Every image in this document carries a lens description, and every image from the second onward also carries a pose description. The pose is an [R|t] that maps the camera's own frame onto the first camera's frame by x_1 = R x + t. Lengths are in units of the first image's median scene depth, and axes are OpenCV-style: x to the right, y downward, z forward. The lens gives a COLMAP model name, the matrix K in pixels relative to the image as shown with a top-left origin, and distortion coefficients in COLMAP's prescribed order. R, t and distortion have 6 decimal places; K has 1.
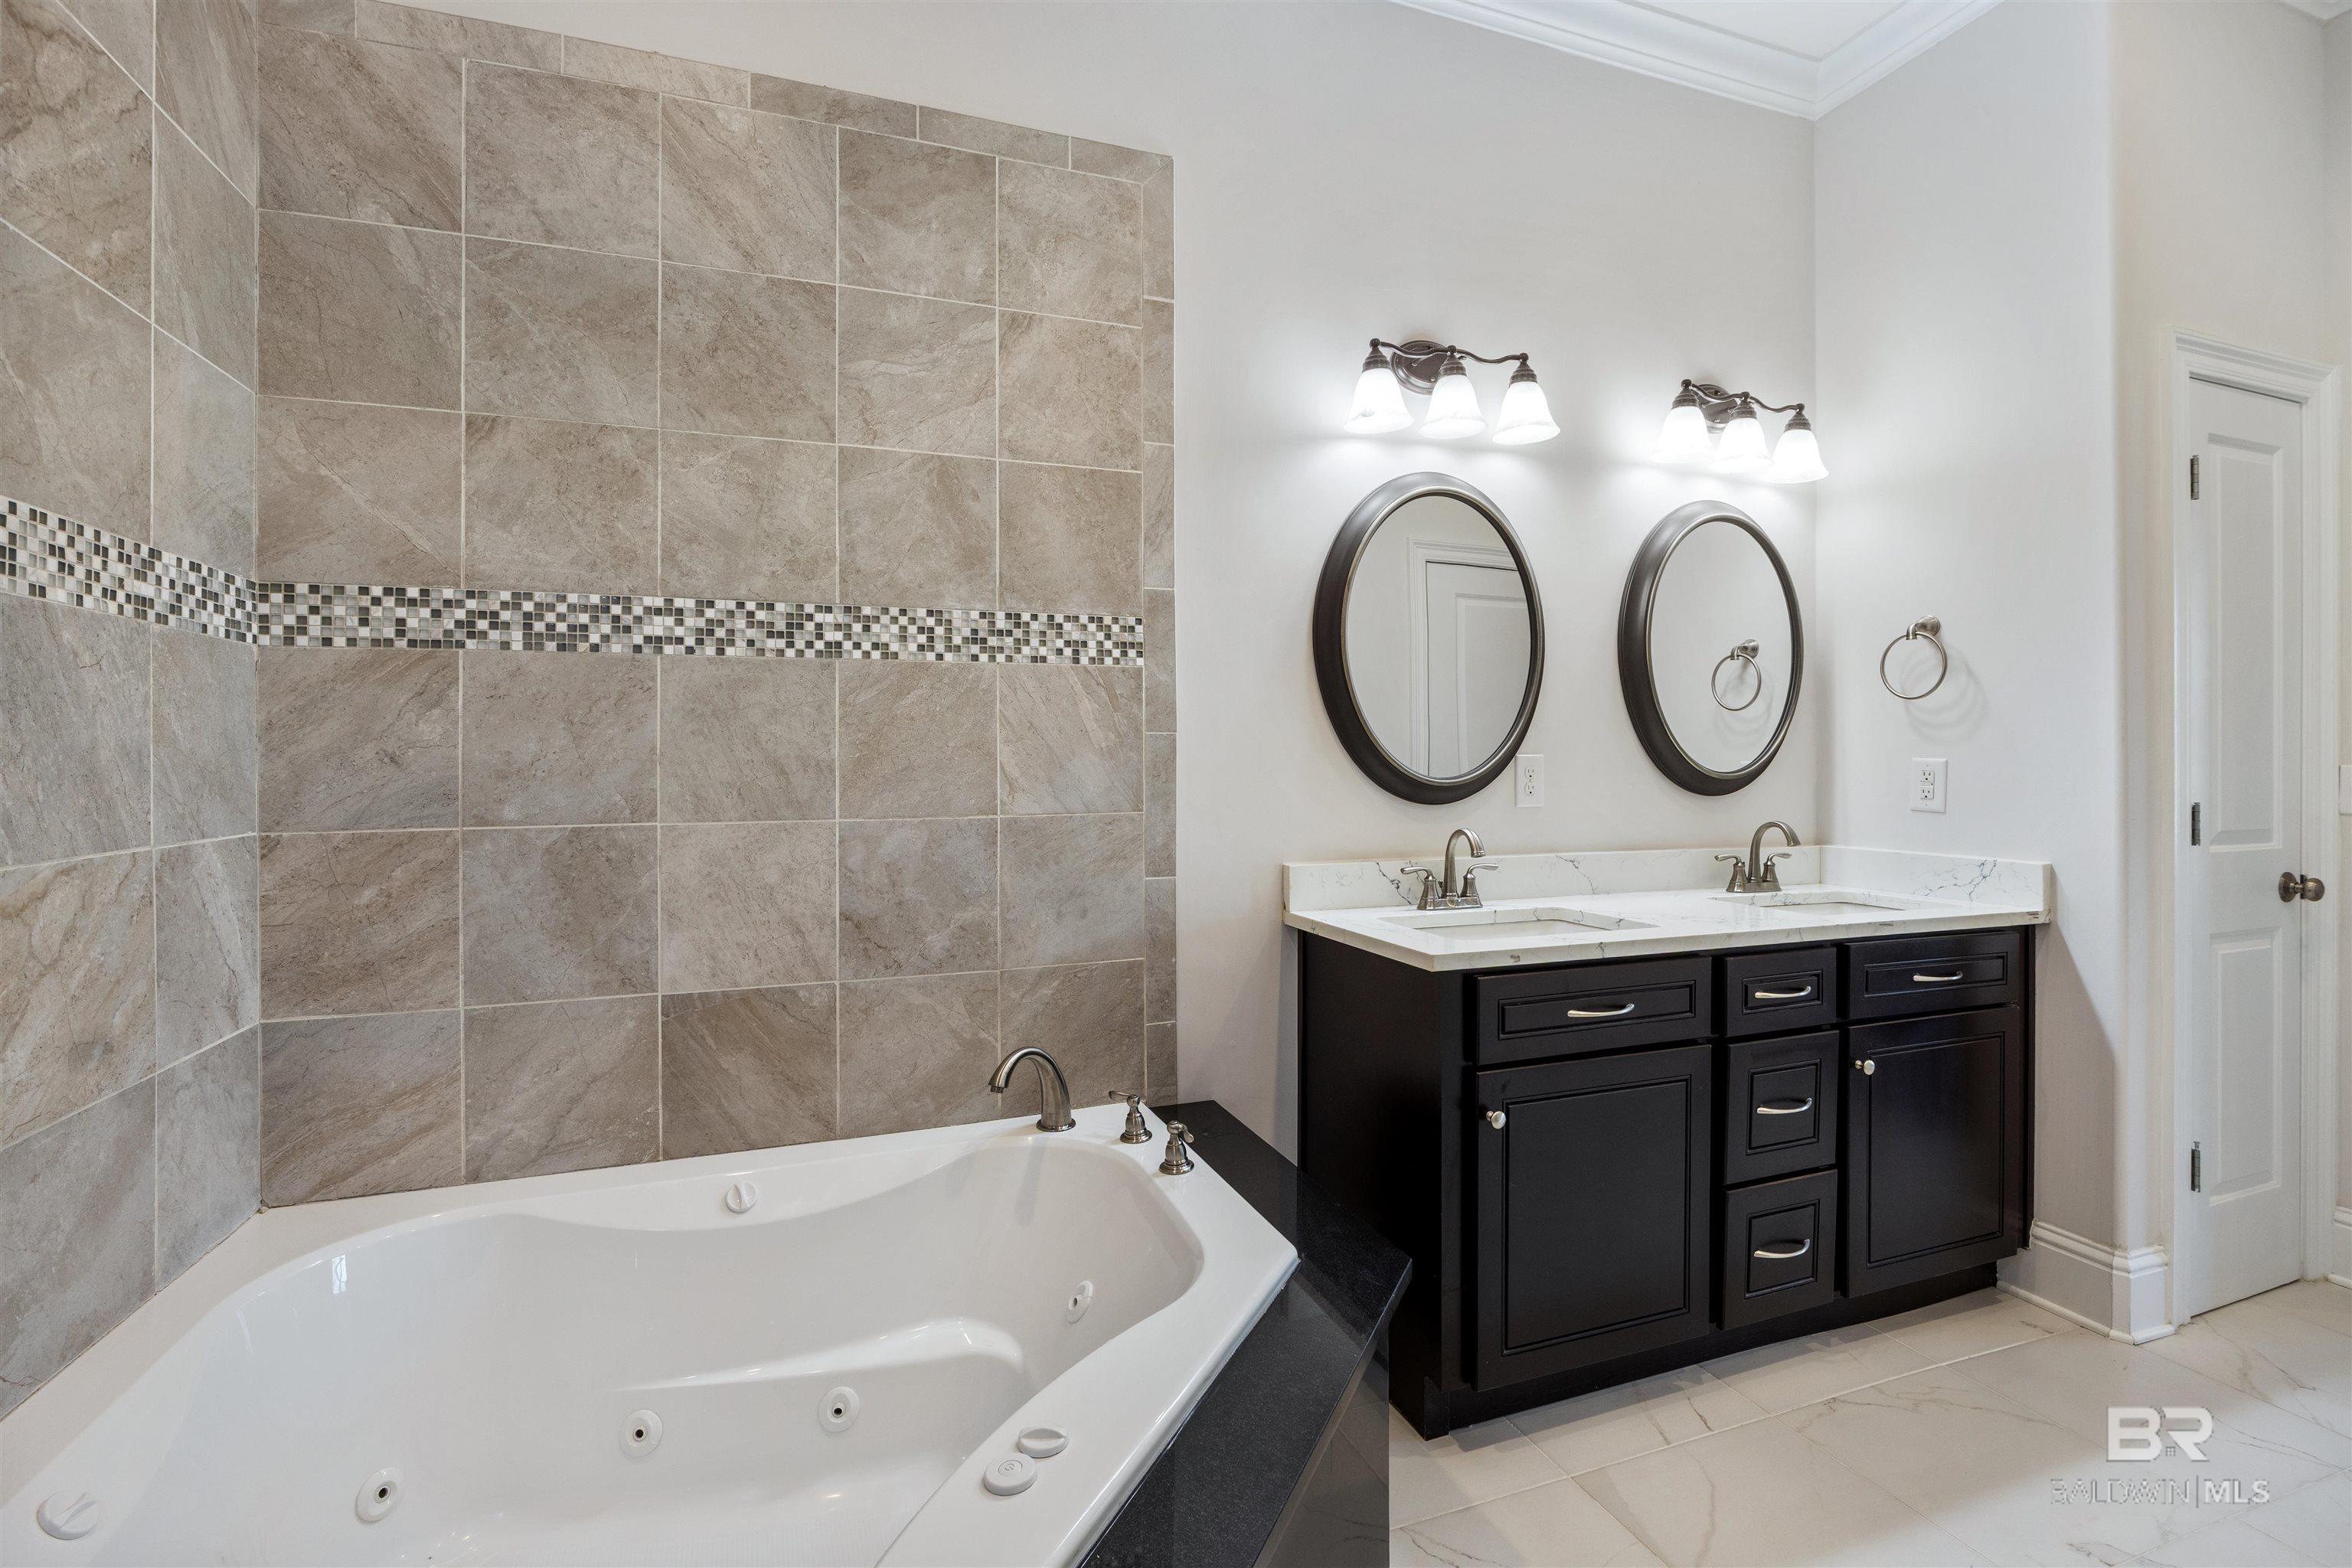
lens RADIAL K [[1074.5, 0, 1139.5], [0, 1074.5, 745.8], [0, 0, 1]] dist [-0.005445, 0.000902]
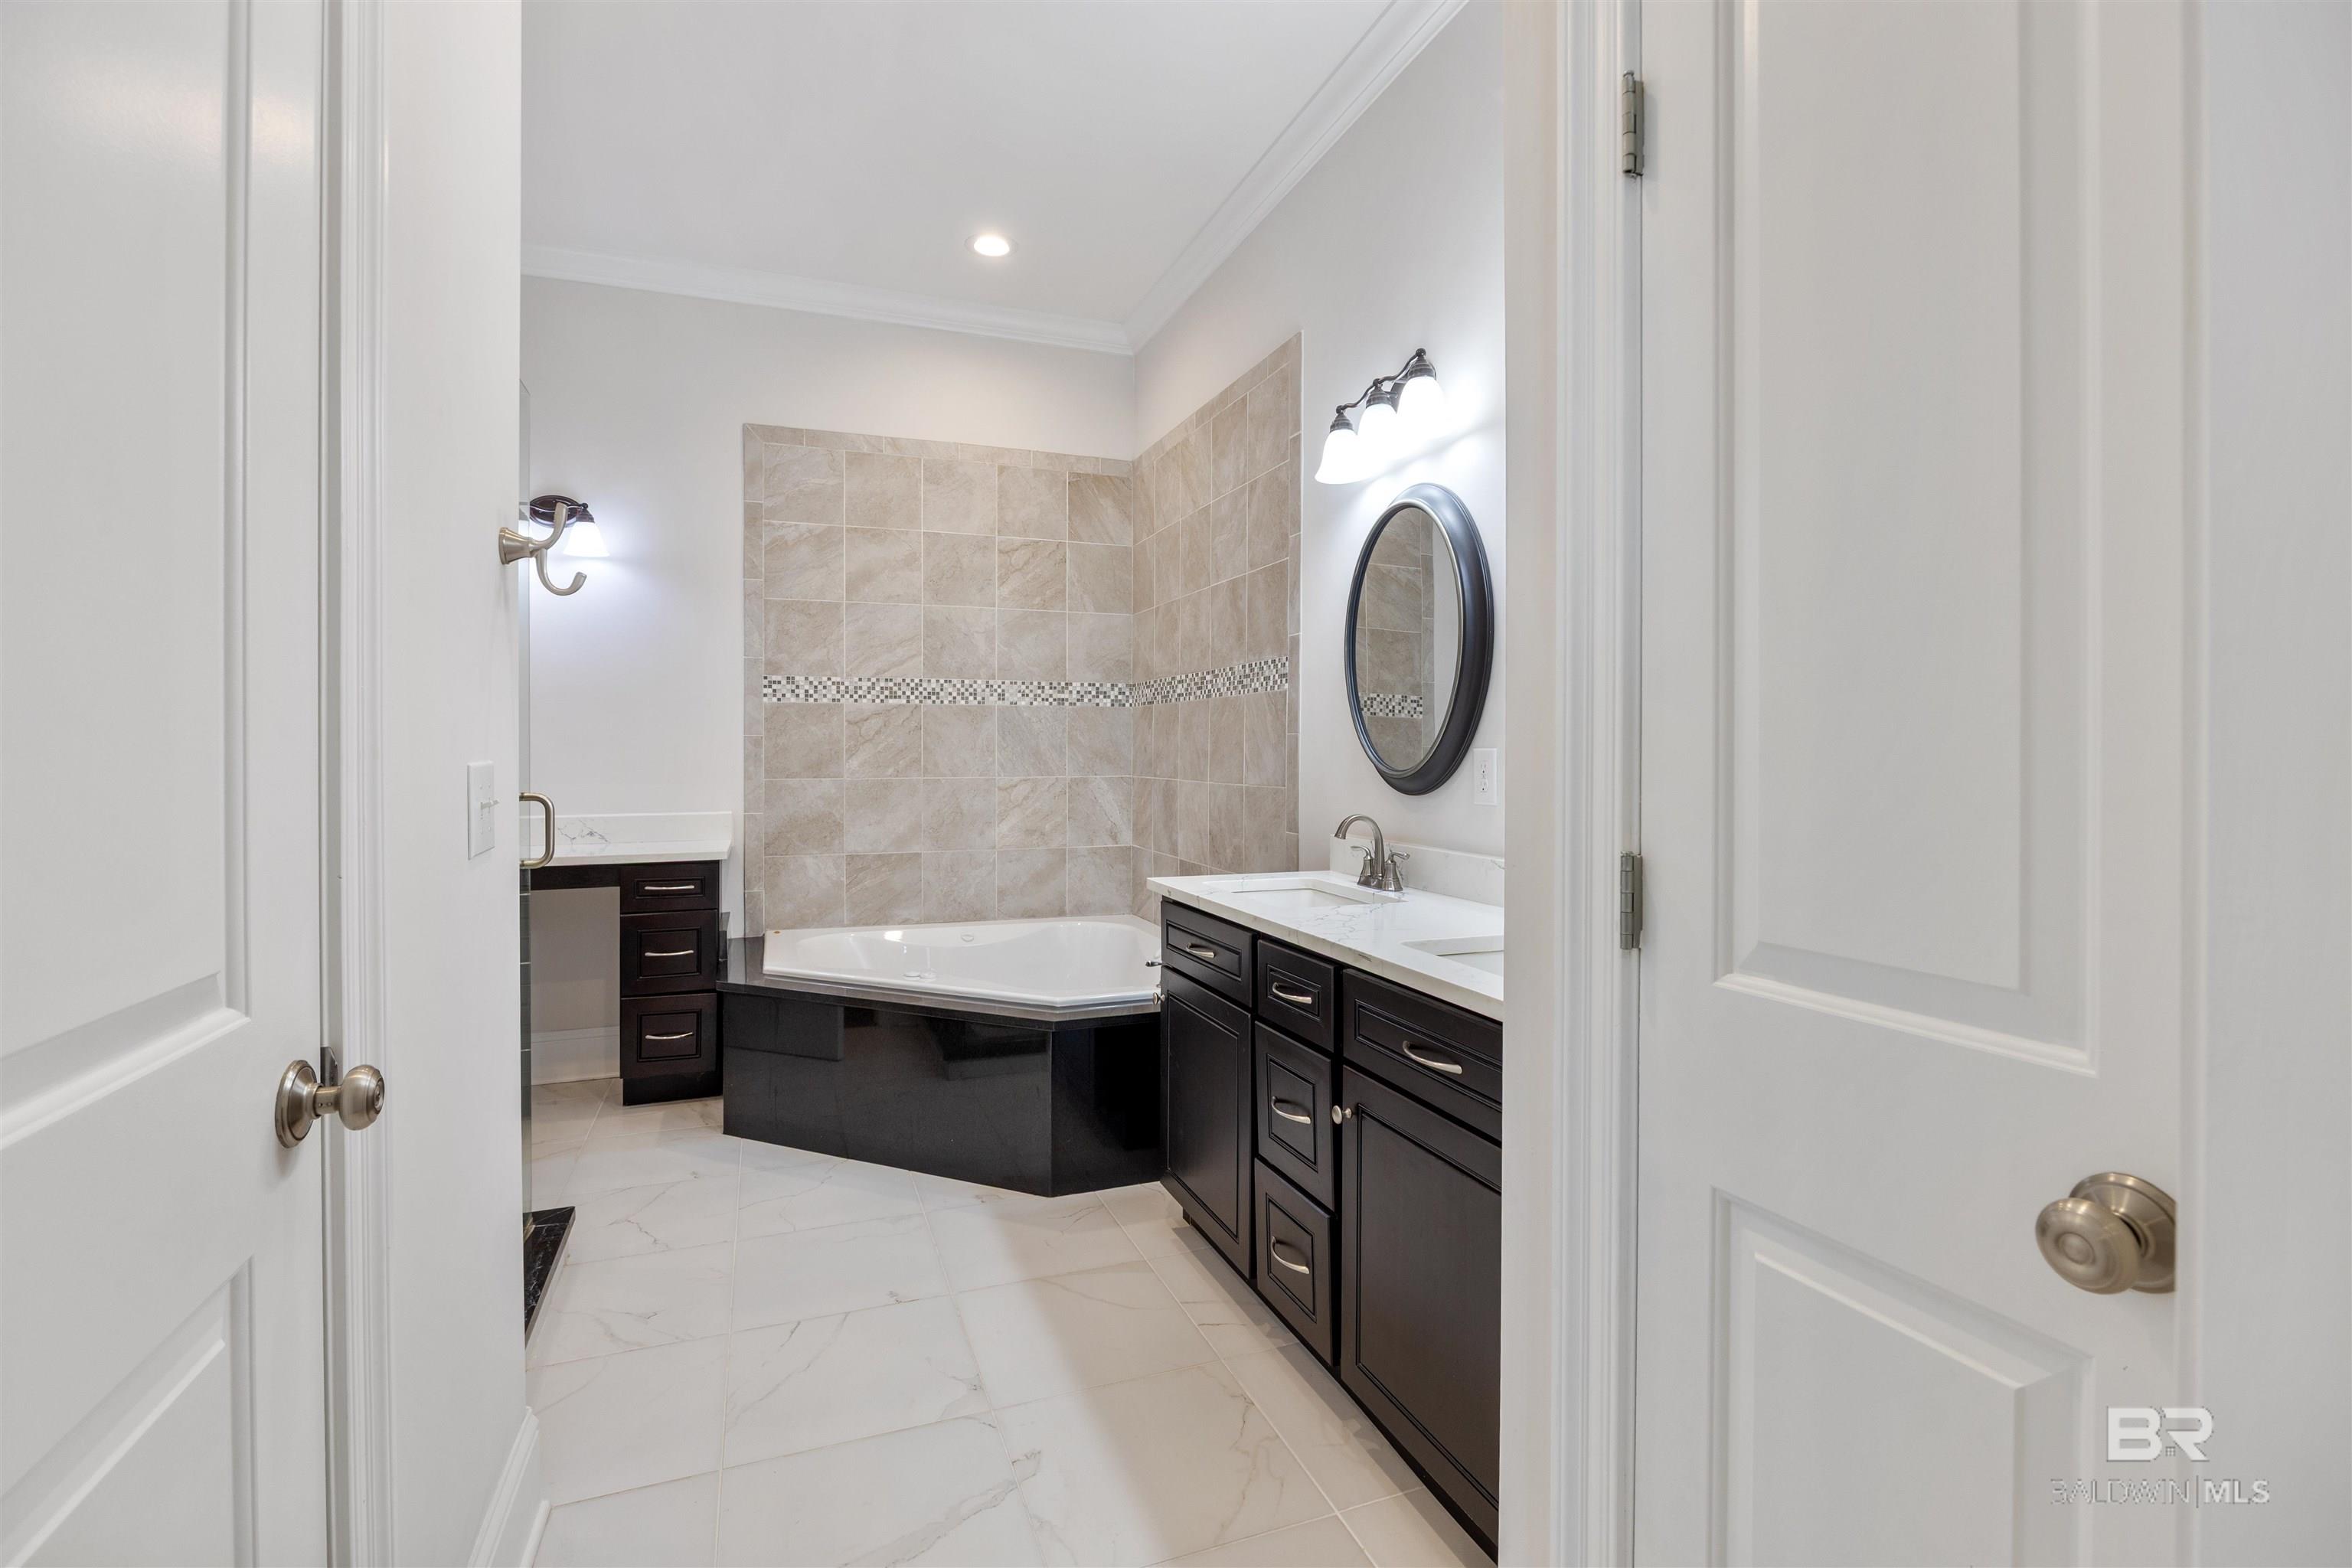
lens RADIAL K [[1074.5, 0, 1205.7], [0, 1074.5, 734.5], [0, 0, 1]] dist [-0.005445, 0.000902]
pose [[0.040008, -0.010845, -0.999141, 1.653581], [0.005728, 0.999927, -0.010624, 0.004424], [0.999183, -0.005298, 0.040067, 0.927610]]
